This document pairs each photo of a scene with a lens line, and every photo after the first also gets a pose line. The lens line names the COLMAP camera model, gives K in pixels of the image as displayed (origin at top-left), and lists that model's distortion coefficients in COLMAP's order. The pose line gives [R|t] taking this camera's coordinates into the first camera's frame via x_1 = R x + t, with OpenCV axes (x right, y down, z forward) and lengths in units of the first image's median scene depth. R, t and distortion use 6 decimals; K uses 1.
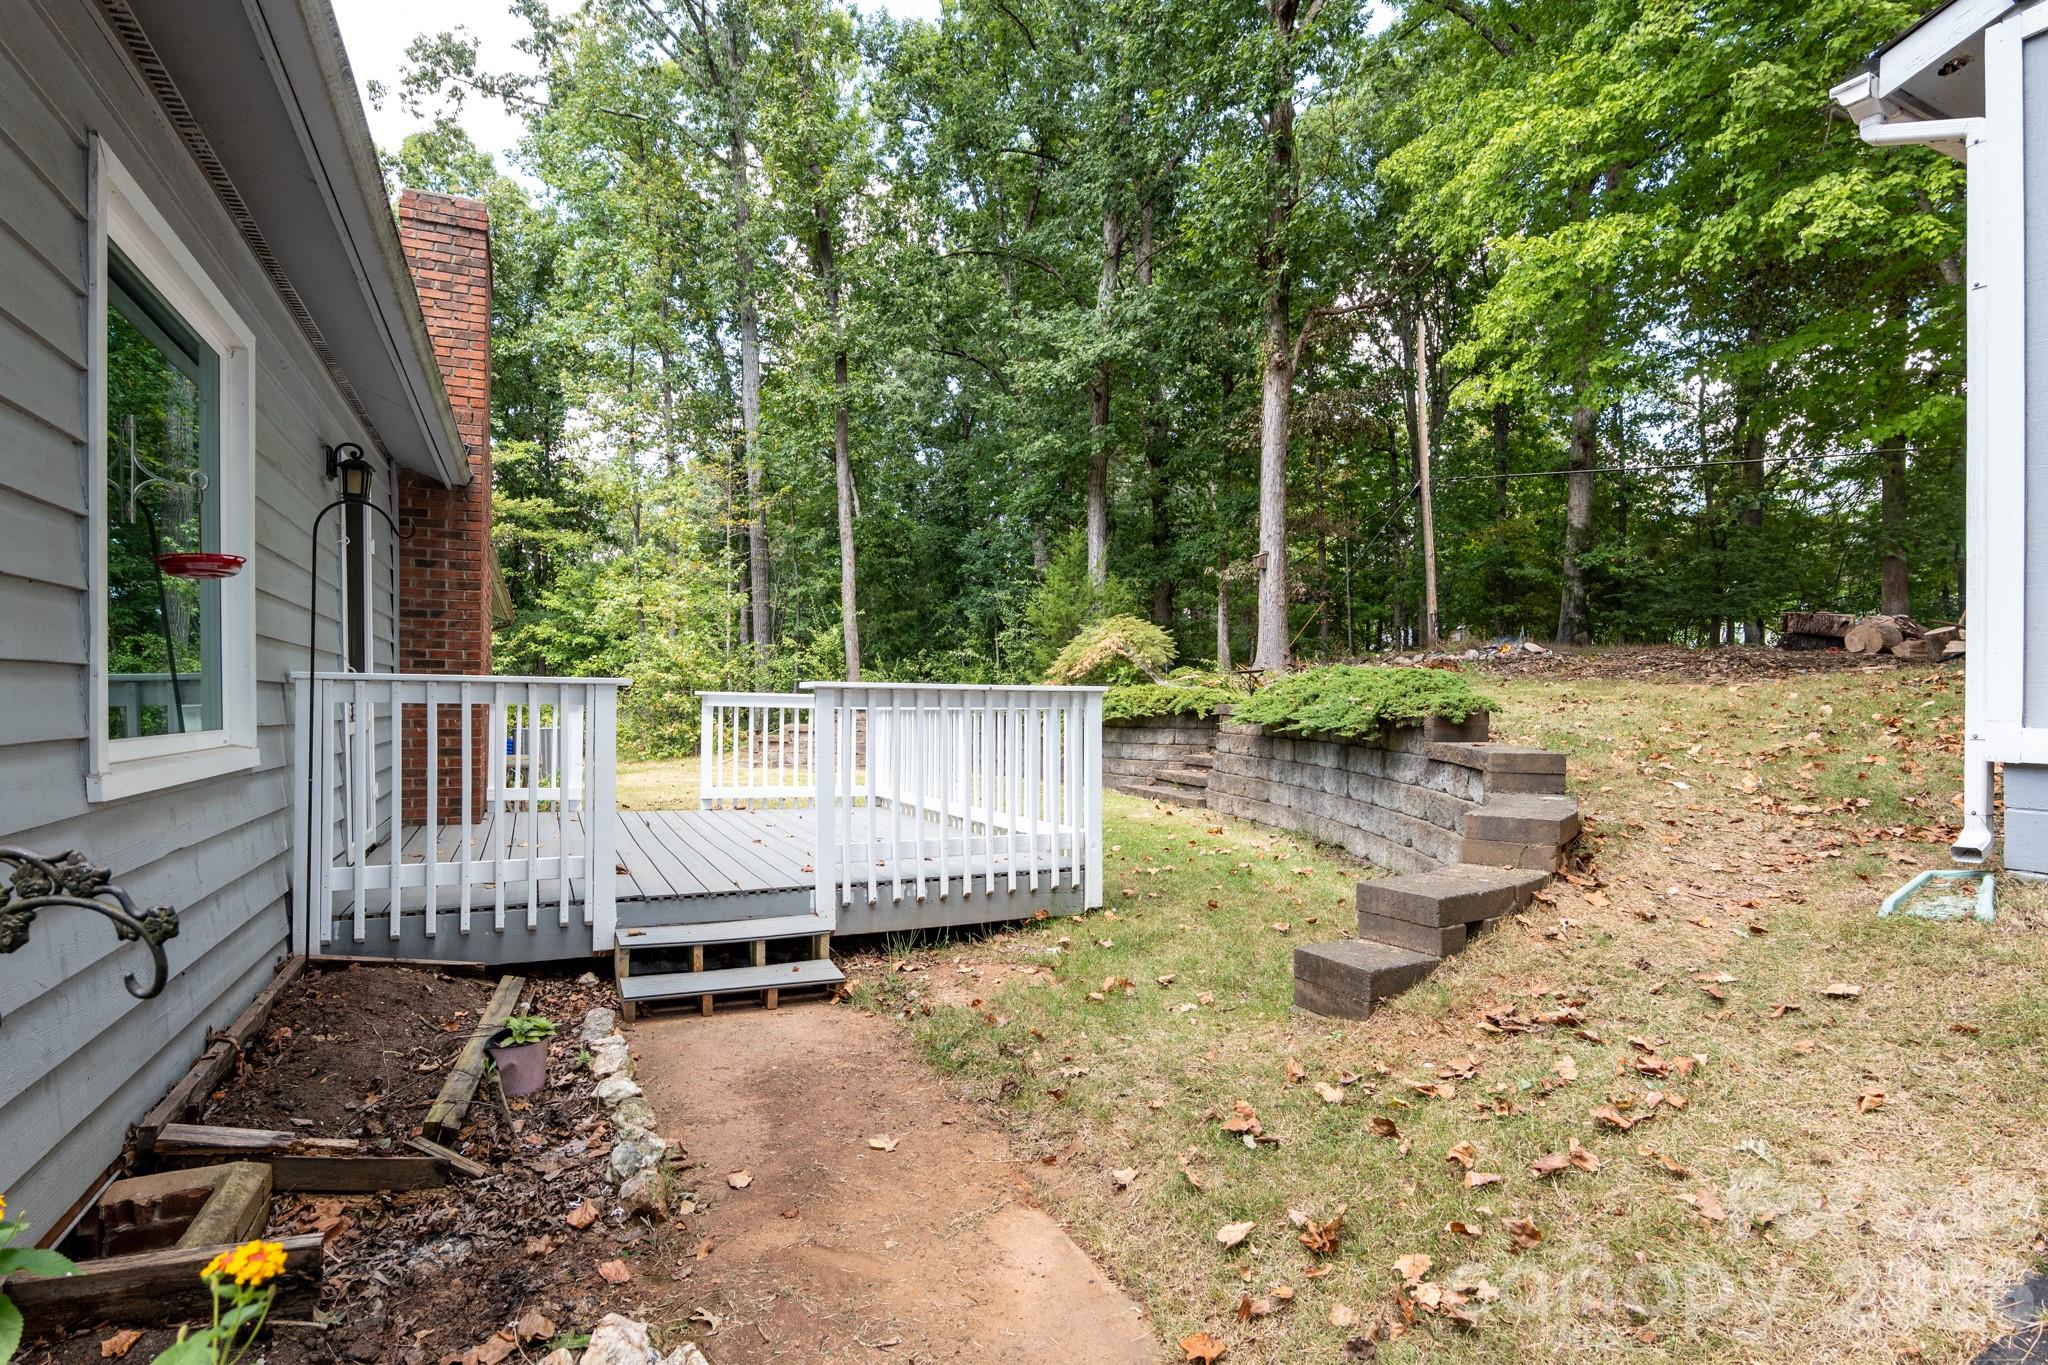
lens RADIAL K [[984.0, 0, 1057.7], [0, 984.0, 679.4], [0, 0, 1]] dist [-0.005890, 0.000580]
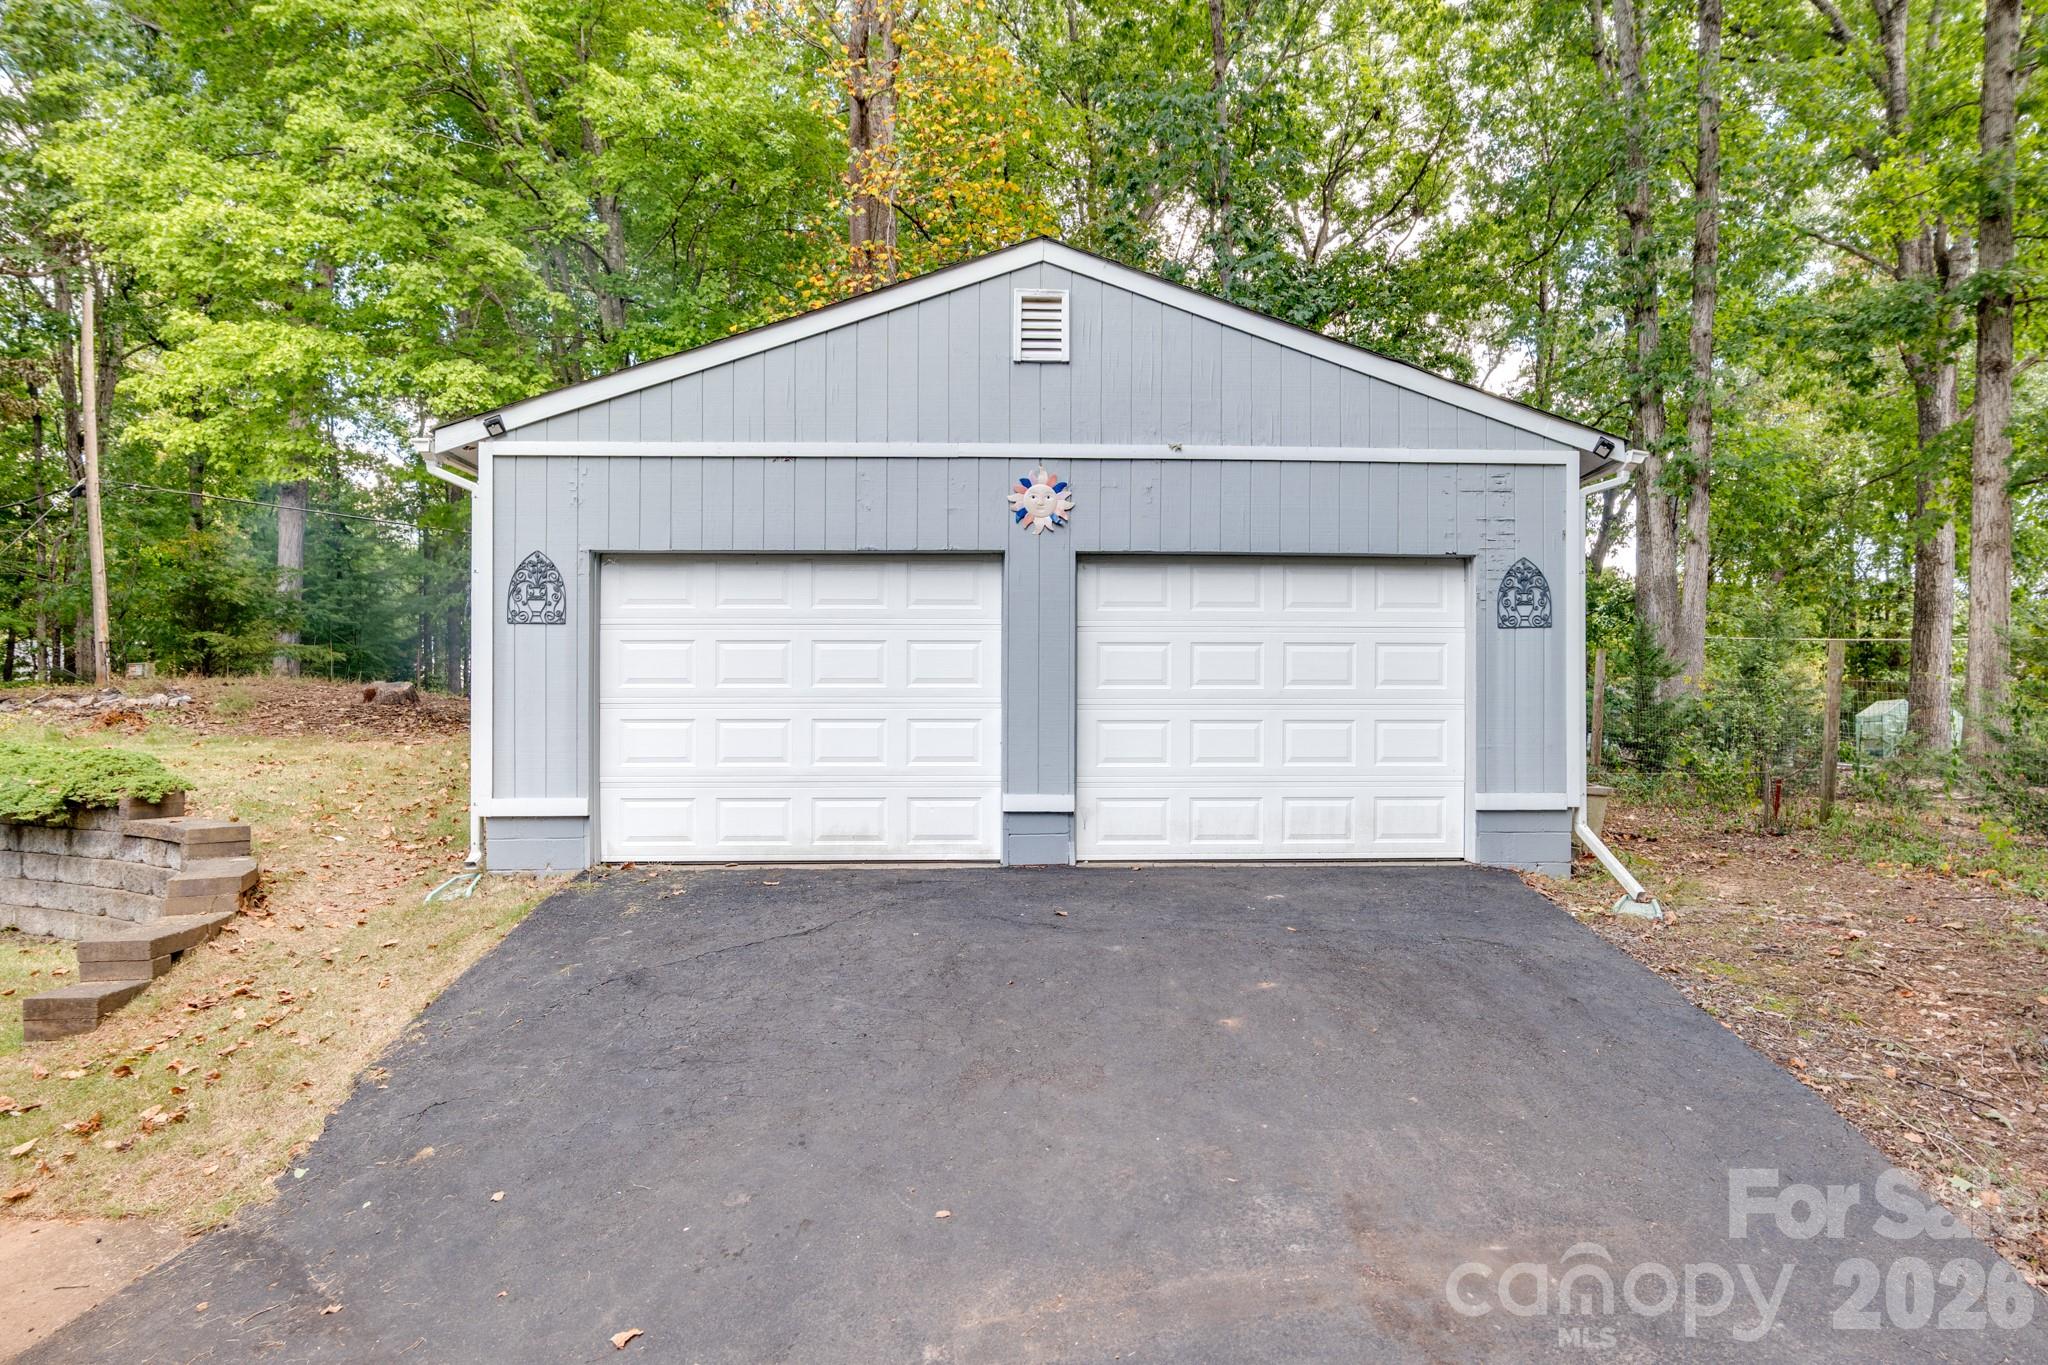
lens RADIAL K [[1070.2, 0, 1021.5], [0, 1070.2, 715.8], [0, 0, 1]] dist [-0.019825, 0.000542]
pose [[0.465321, -0.007953, 0.885106, -0.299406], [-0.003167, 0.999938, 0.010649, -0.100483], [-0.885136, -0.007758, 0.465267, -0.663872]]
